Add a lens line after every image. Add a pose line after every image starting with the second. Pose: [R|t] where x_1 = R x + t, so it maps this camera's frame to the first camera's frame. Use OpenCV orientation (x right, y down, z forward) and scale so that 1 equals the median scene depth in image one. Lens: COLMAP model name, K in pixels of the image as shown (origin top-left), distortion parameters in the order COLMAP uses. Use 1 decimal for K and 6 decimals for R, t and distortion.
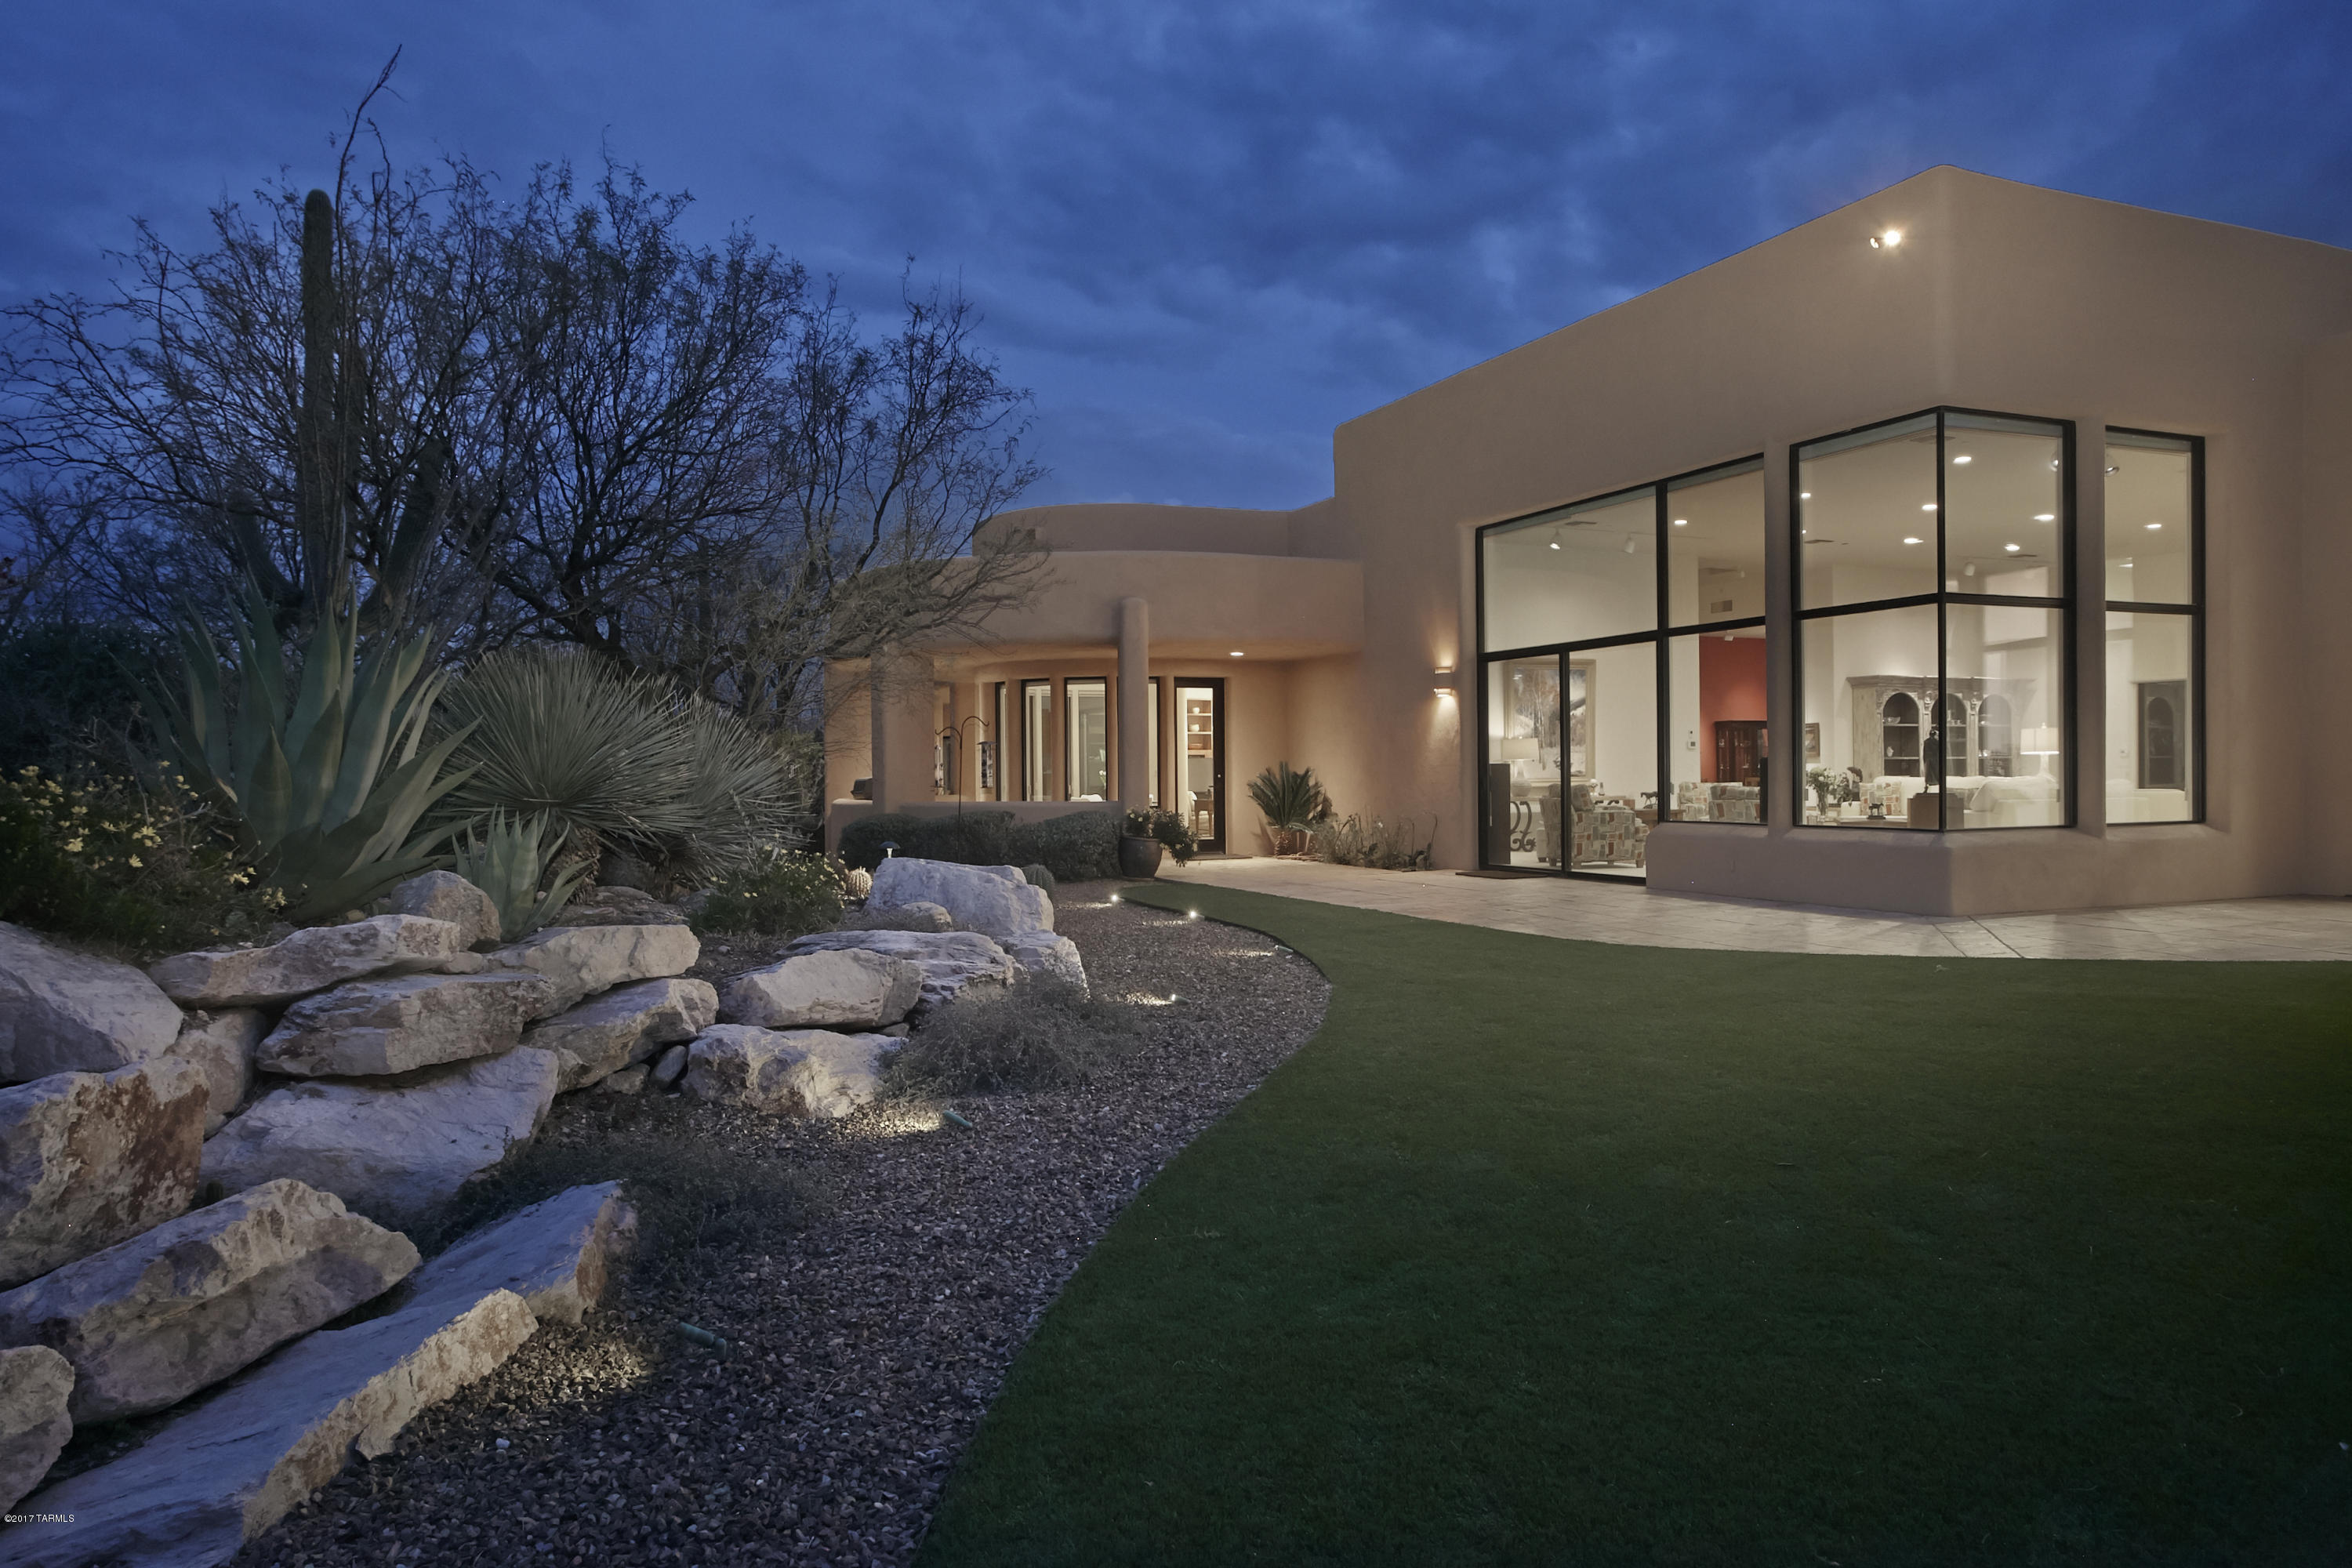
lens RADIAL K [[1585.8, 0, 1176.0], [0, 1585.8, 784.0], [0, 0, 1]] dist [-0.082301, 0.082207]
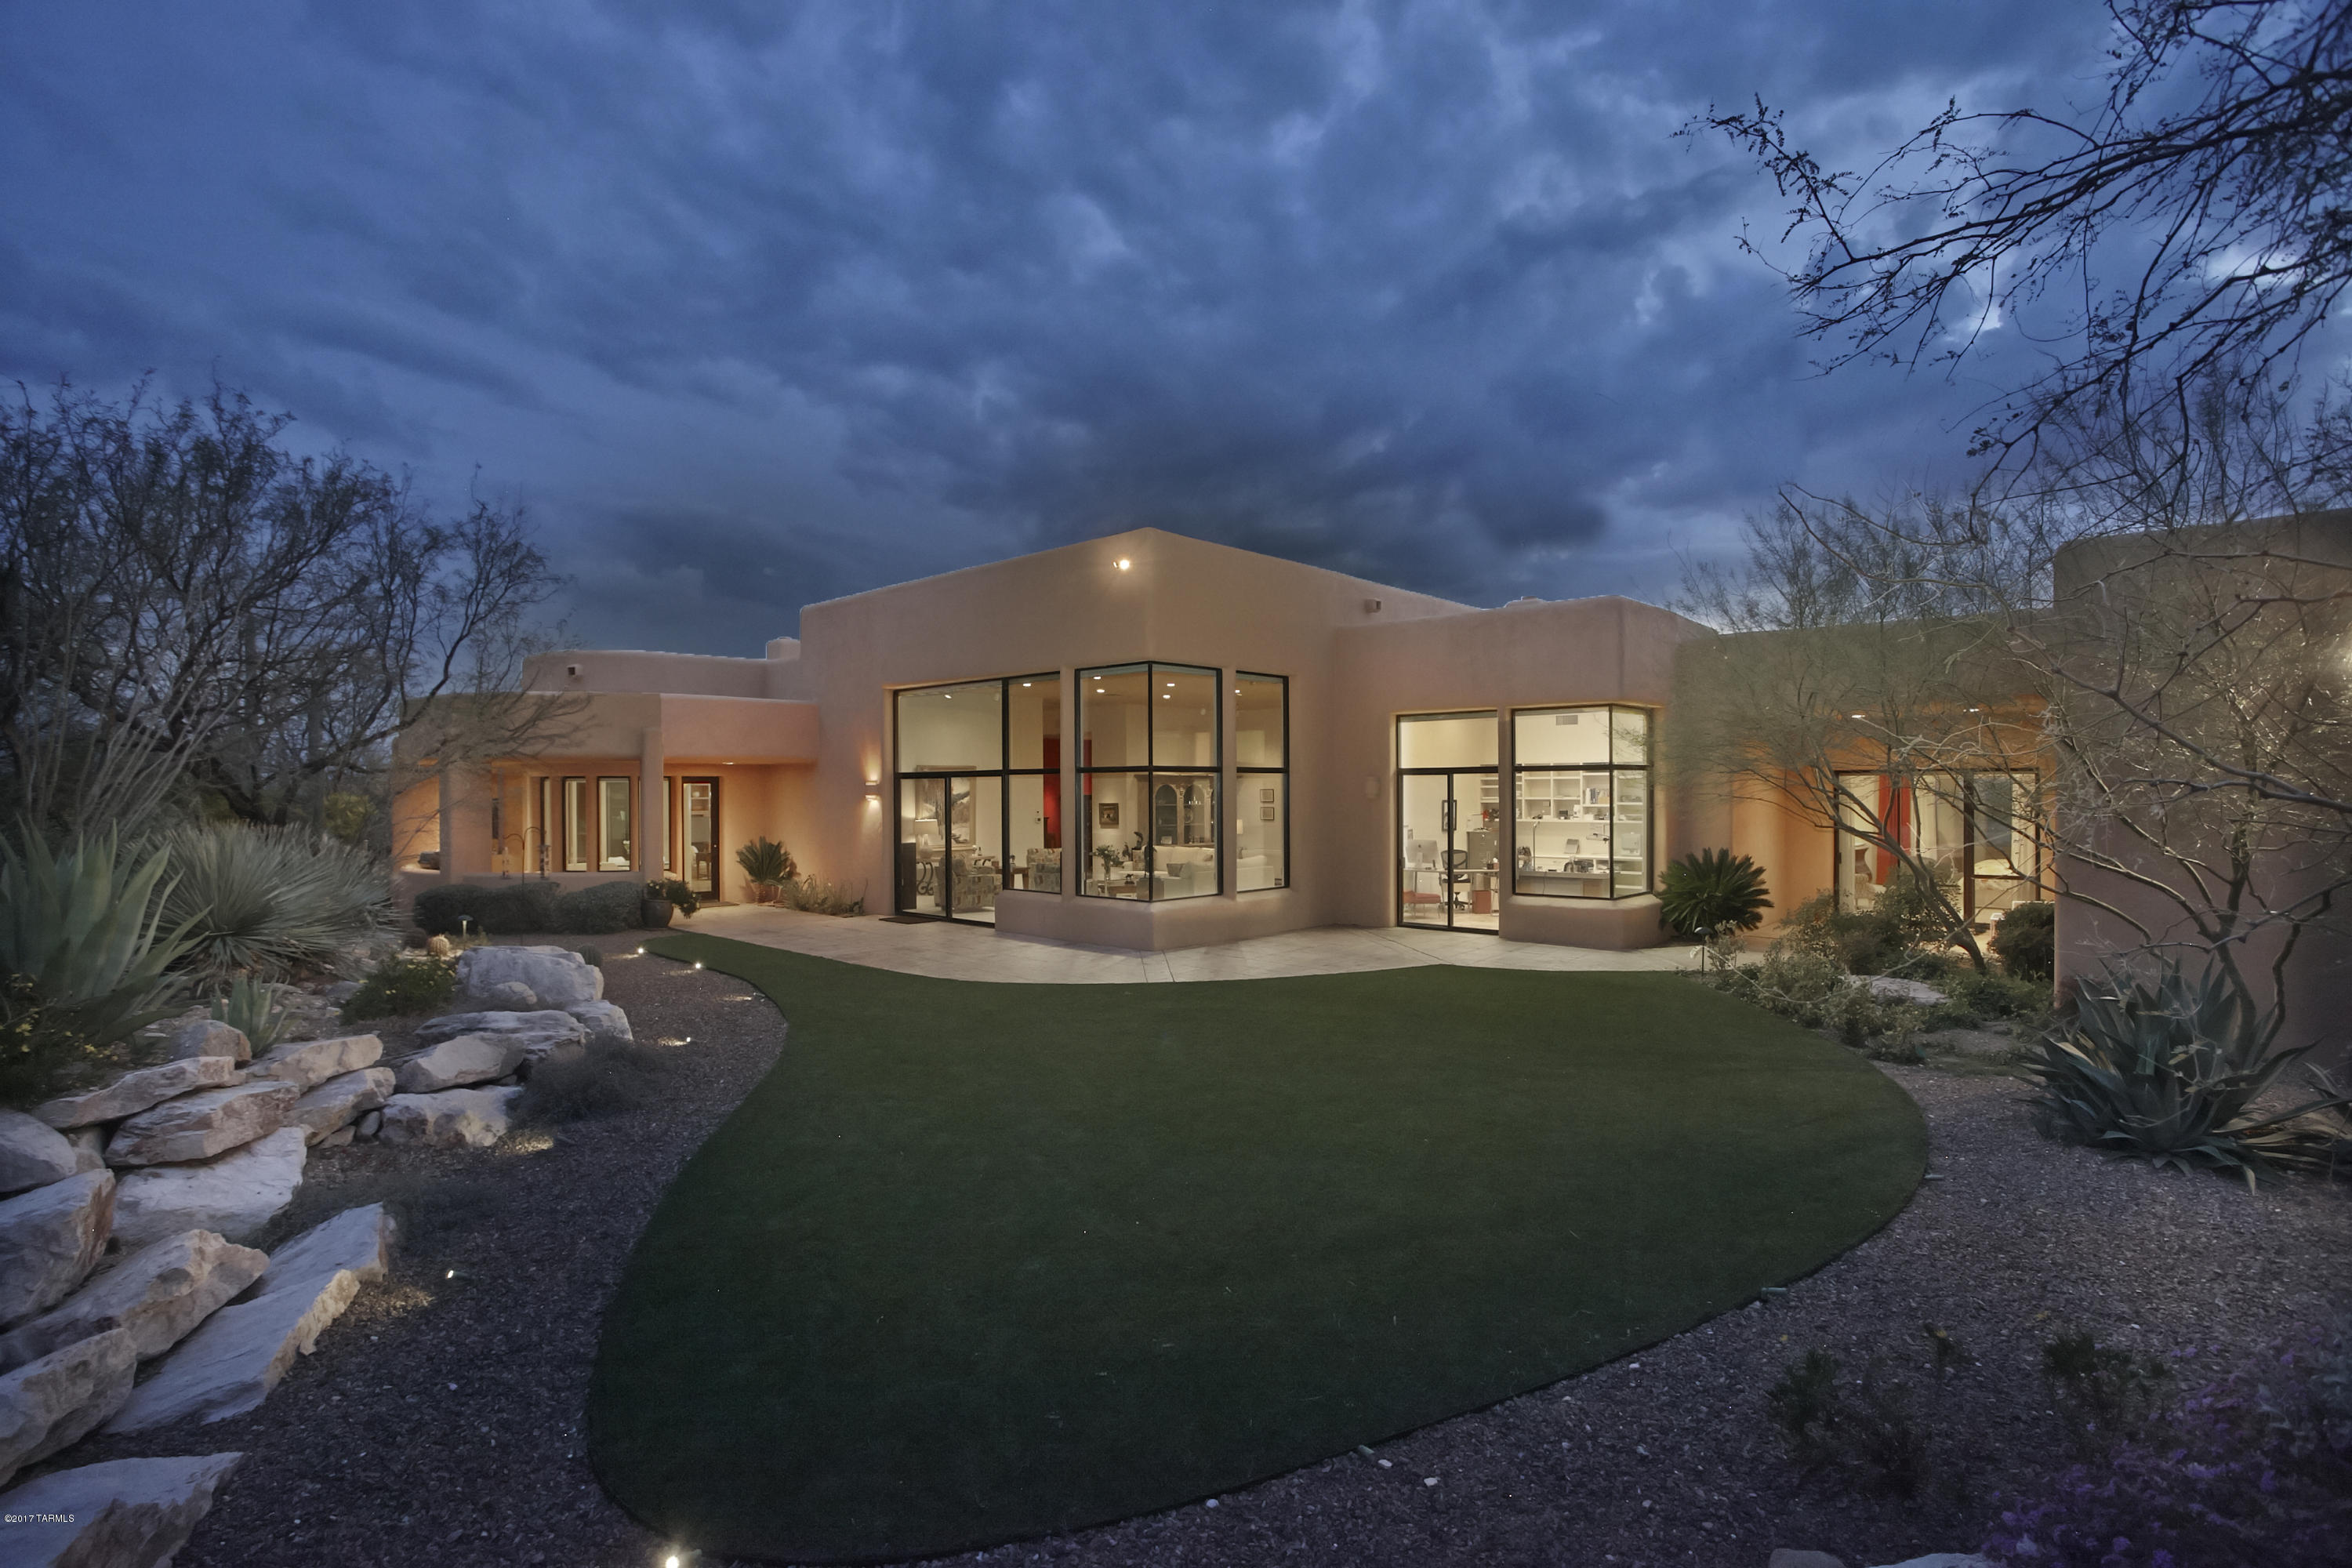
lens RADIAL K [[1120.0, 0, 1176.0], [0, 1120.0, 784.0], [0, 0, 1]] dist [-0.065697, 0.022322]
pose [[0.912390, 0.007328, 0.409257, -0.014627], [0.005593, 0.999523, -0.030367, -0.132443], [-0.409285, 0.029995, 0.911914, -0.378677]]
